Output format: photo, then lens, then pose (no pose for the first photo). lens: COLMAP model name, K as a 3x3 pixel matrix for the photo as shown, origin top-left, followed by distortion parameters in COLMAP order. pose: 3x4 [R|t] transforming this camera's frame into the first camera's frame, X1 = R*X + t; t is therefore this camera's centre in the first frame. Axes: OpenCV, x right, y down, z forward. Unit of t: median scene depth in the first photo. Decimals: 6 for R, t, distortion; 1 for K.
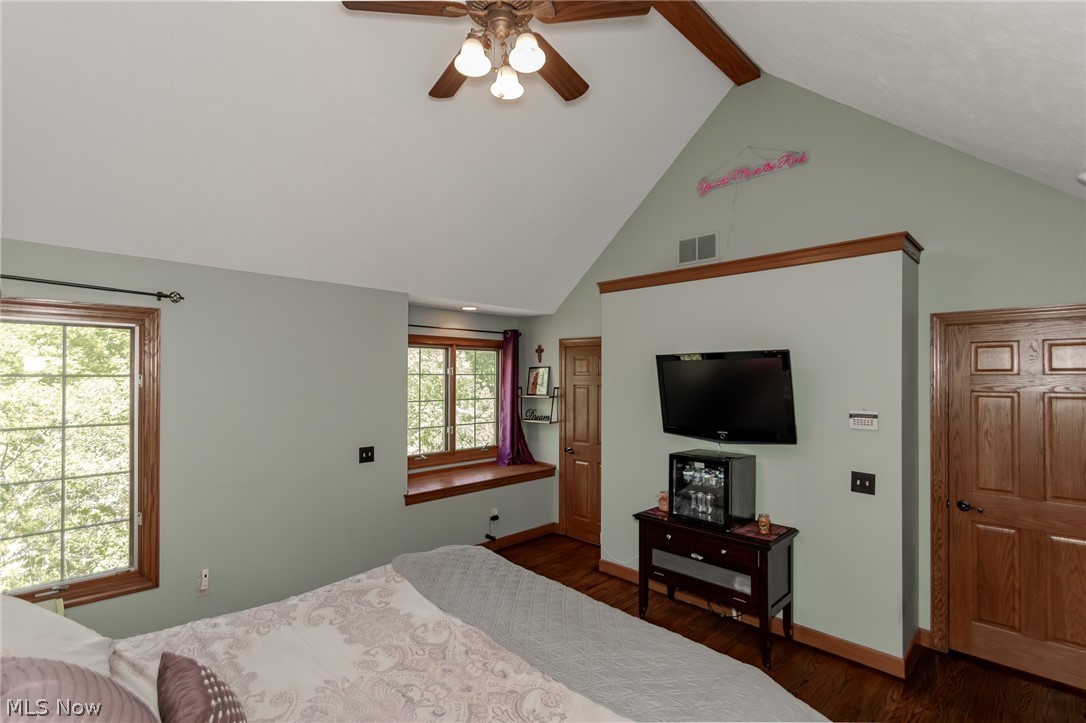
lens RADIAL K [[505.4, 0, 541.9], [0, 505.4, 366.0], [0, 0, 1]] dist [0.011668, -0.002896]
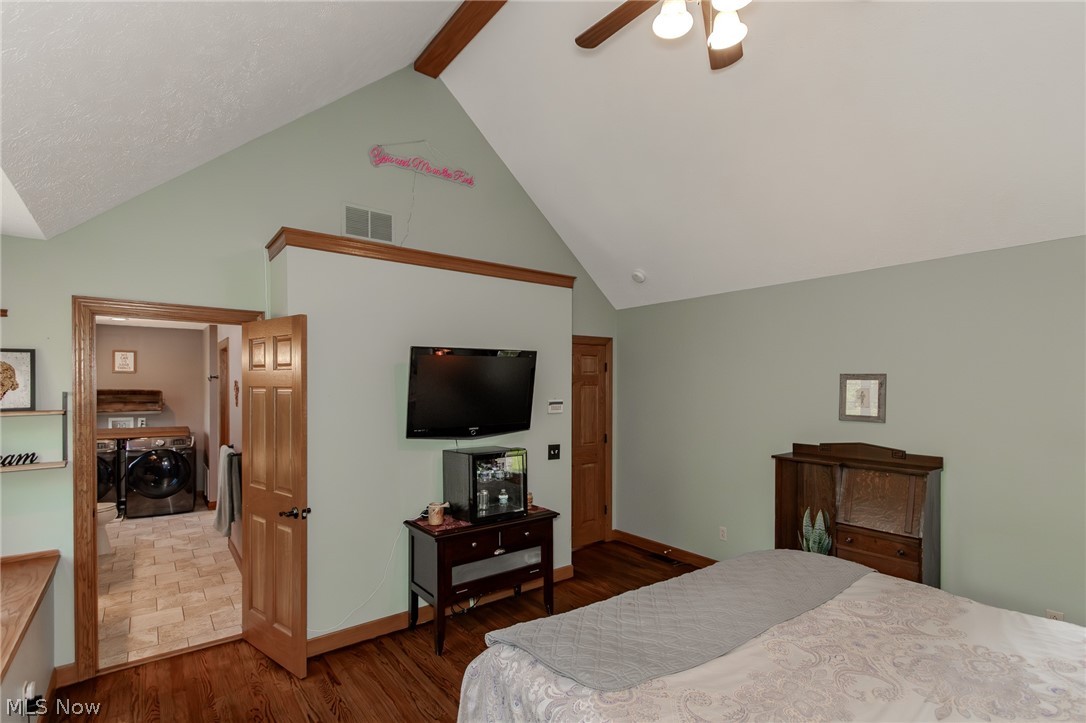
lens RADIAL K [[543.1, 0, 494.7], [0, 543.1, 388.9], [0, 0, 1]] dist [0.004381, -0.001245]
pose [[0.116015, -0.005157, 0.993234, -0.713156], [-0.018192, 0.999808, 0.007316, 0.044043], [-0.993081, -0.018918, 0.115898, 0.836500]]
